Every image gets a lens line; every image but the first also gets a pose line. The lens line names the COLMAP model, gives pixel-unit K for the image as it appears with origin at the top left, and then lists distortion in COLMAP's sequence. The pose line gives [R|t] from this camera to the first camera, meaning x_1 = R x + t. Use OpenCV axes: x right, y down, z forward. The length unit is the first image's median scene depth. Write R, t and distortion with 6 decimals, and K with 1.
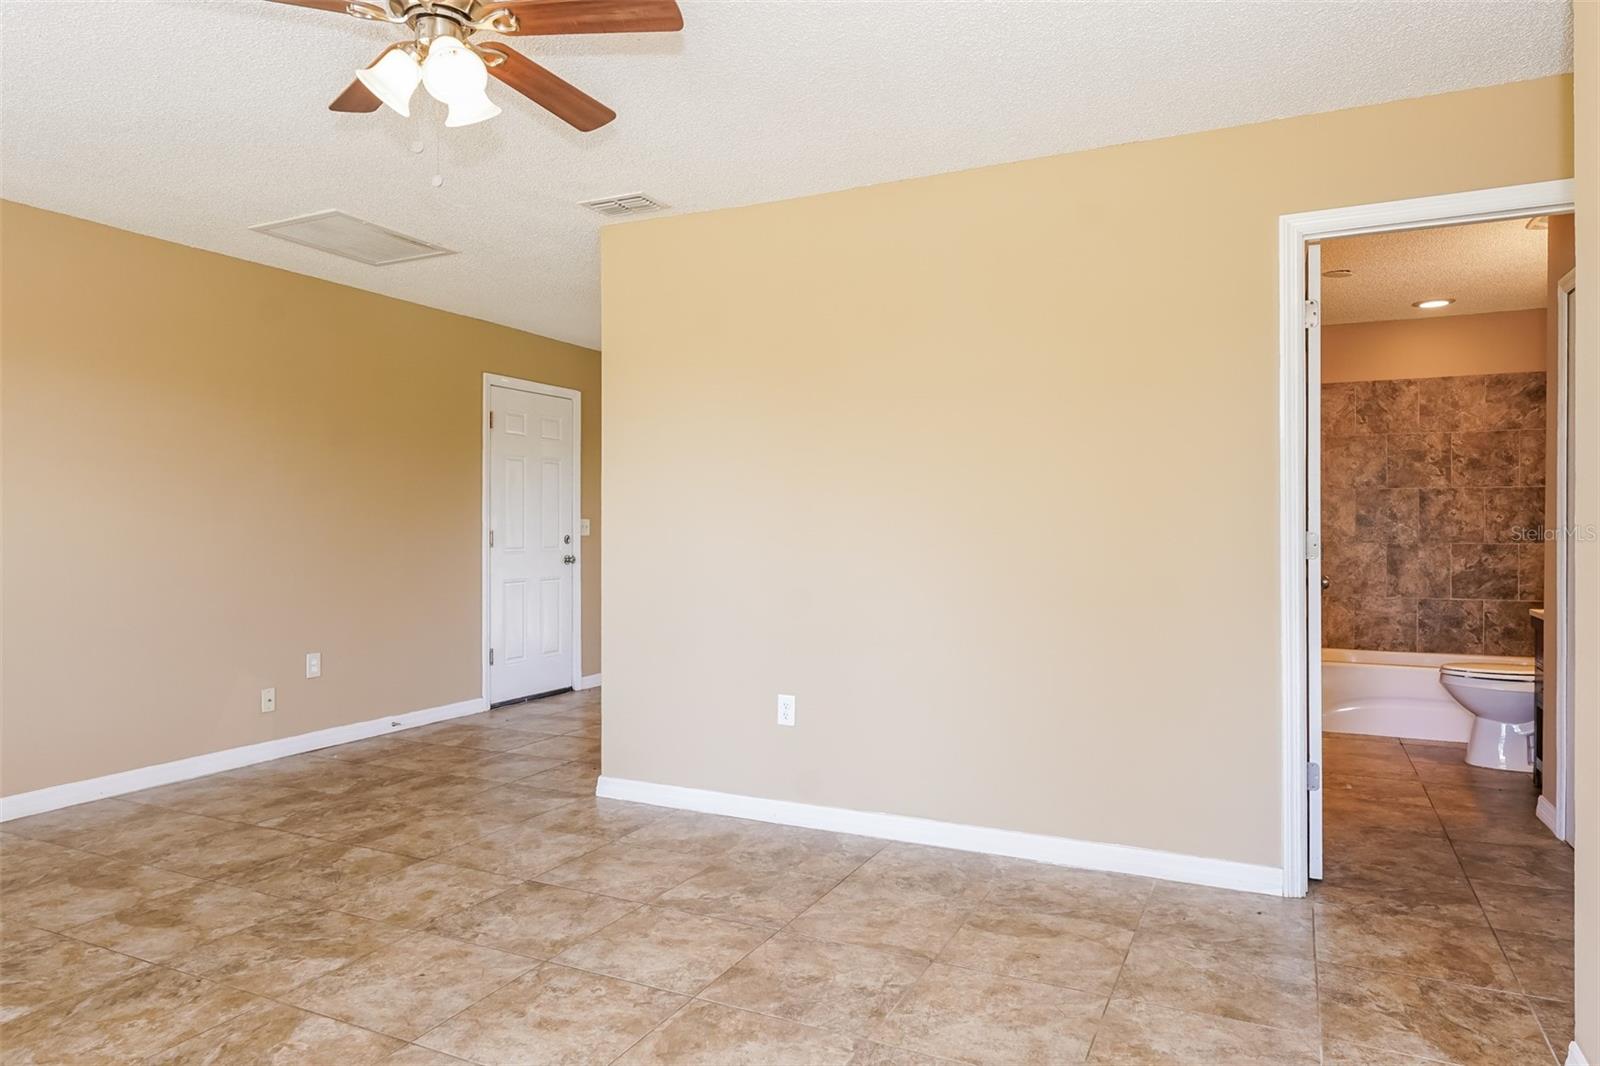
lens RADIAL K [[997.9, 0, 793.9], [0, 997.9, 532.3], [0, 0, 1]] dist [-0.003578, 0.000114]
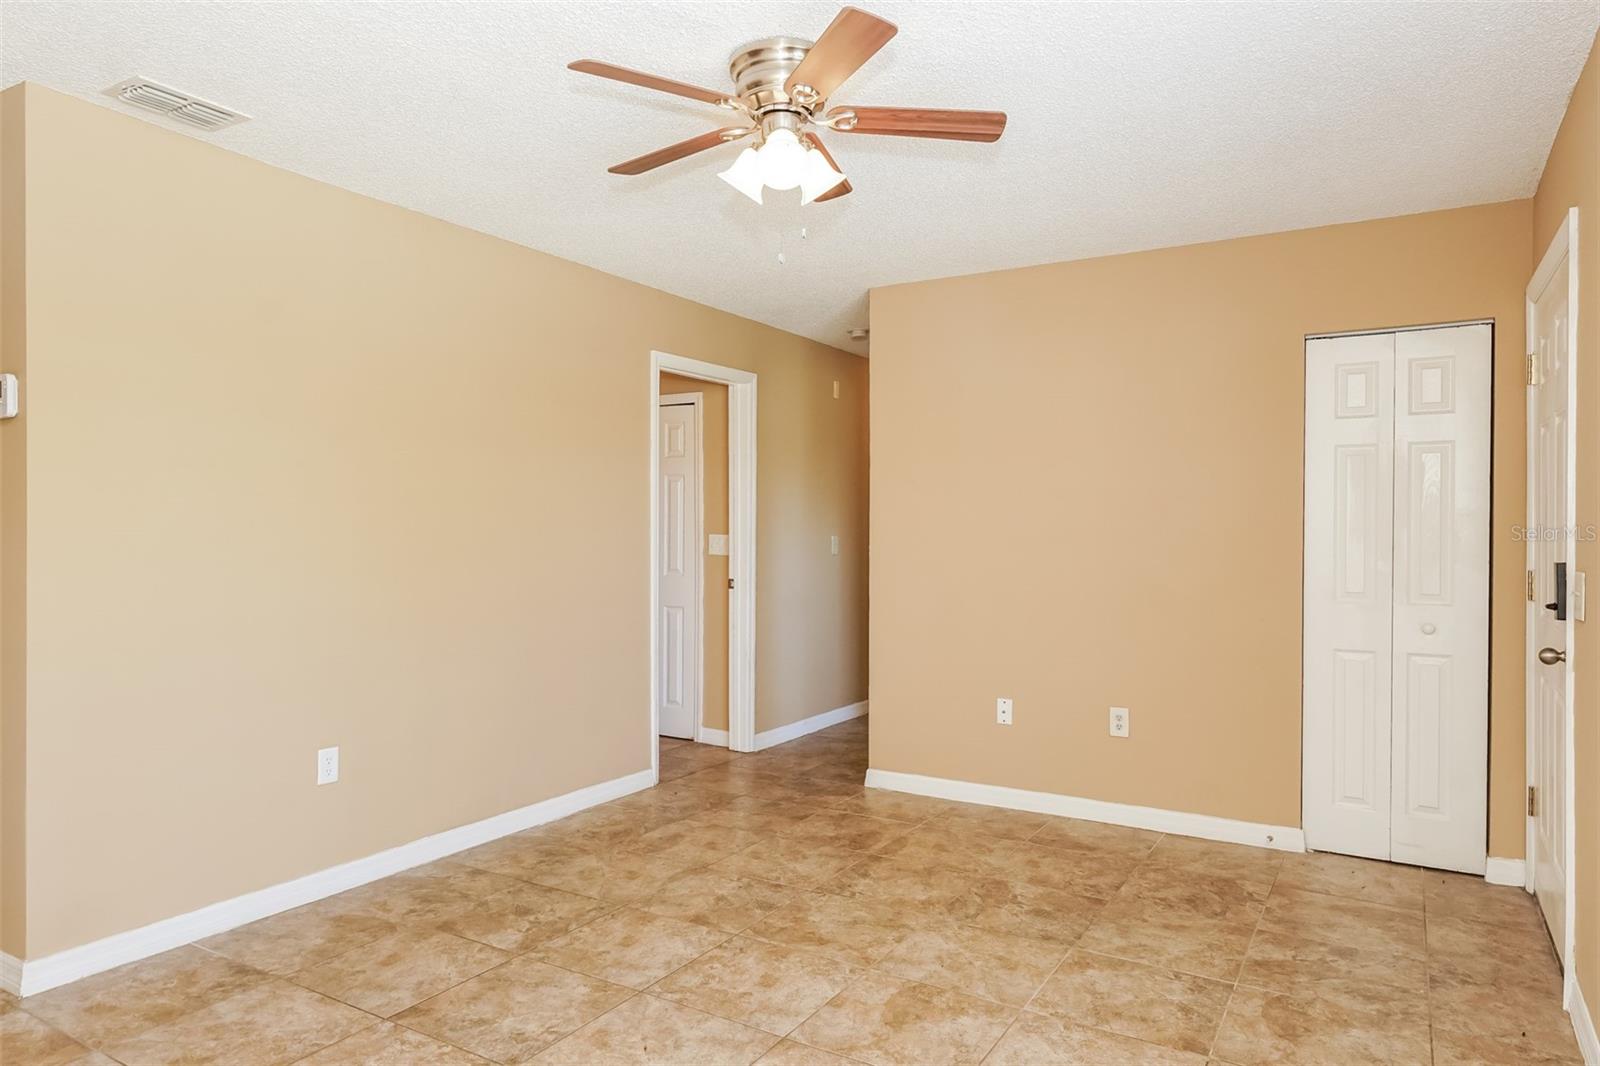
lens RADIAL K [[1023.9, 0, 800.0], [0, 1023.9, 533.0], [0, 0, 1]] dist [-0.003849, 0.000633]
pose [[0.079722, -0.004069, 0.996809, -1.171876], [-0.000633, 0.999991, 0.004133, -0.041405], [-0.996817, -0.000960, 0.079718, 0.689337]]
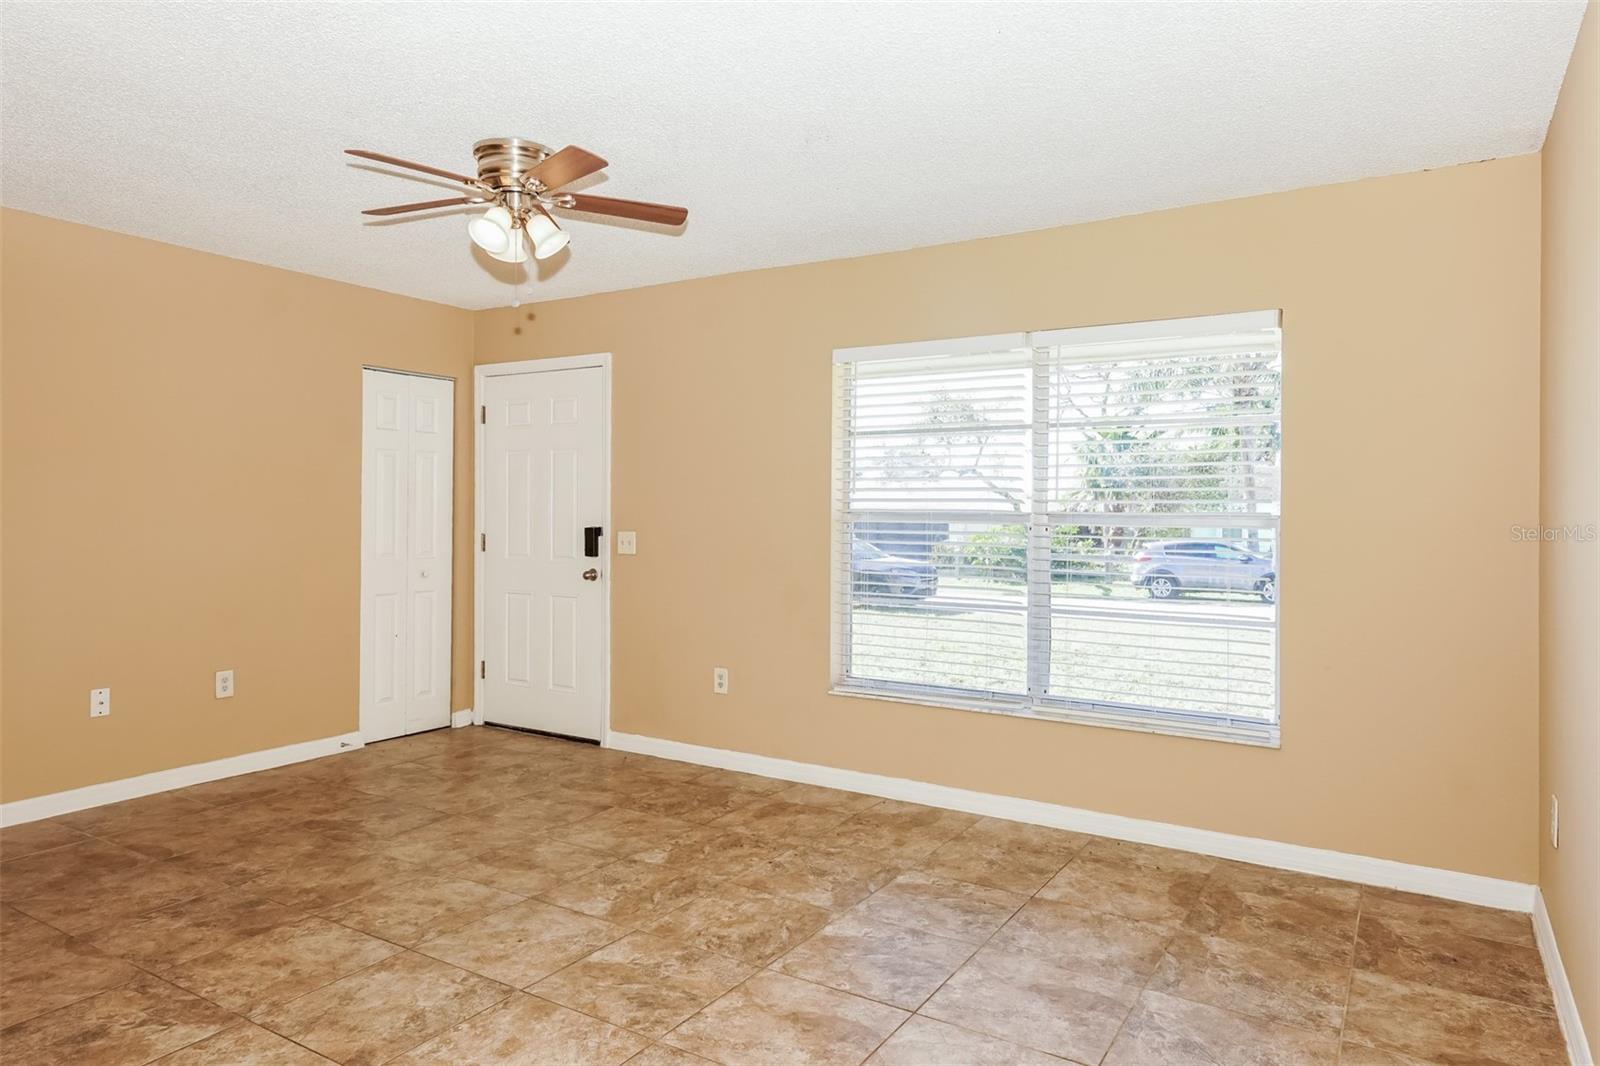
lens RADIAL K [[994.5, 0, 807.5], [0, 994.5, 483.6], [0, 0, 1]] dist [0.028870, -0.000935]
pose [[-0.995844, -0.006299, 0.090860, -0.713088], [-0.008335, 0.999722, -0.022055, -0.053016], [-0.090696, -0.022720, -0.995619, 1.889876]]
